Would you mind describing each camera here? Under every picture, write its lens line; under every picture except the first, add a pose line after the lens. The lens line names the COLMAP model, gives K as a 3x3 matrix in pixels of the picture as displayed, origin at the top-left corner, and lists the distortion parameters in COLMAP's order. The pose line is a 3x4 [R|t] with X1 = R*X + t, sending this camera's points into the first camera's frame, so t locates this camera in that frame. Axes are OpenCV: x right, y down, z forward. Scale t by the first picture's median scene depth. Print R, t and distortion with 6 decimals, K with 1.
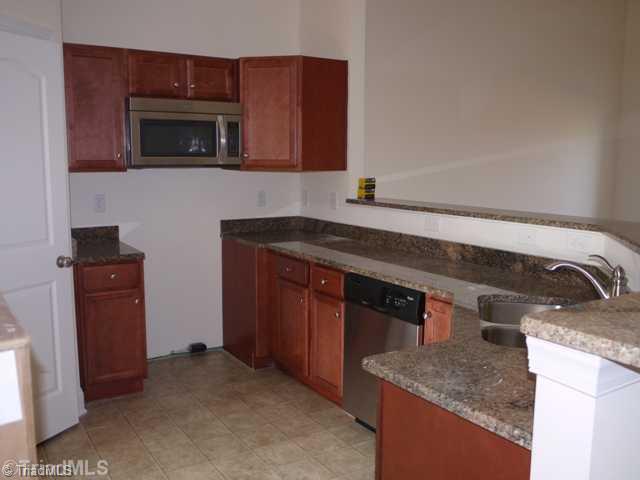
lens RADIAL K [[614.2, 0, 320.0], [0, 614.2, 240.0], [0, 0, 1]] dist [0.003537, 0.004695]
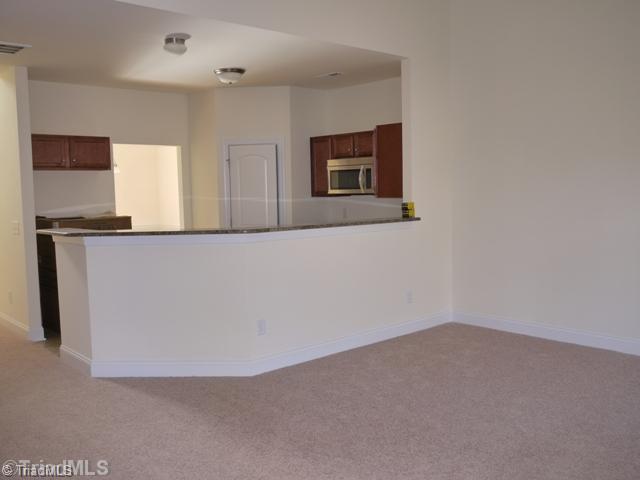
lens RADIAL K [[614.2, 0, 320.0], [0, 614.2, 240.0], [0, 0, 1]] dist [0.003537, 0.004695]
pose [[0.140337, 0.071885, -0.987491, 1.543536], [-0.116363, 0.991646, 0.055651, -0.076165], [0.983242, 0.107097, 0.147529, 0.648677]]
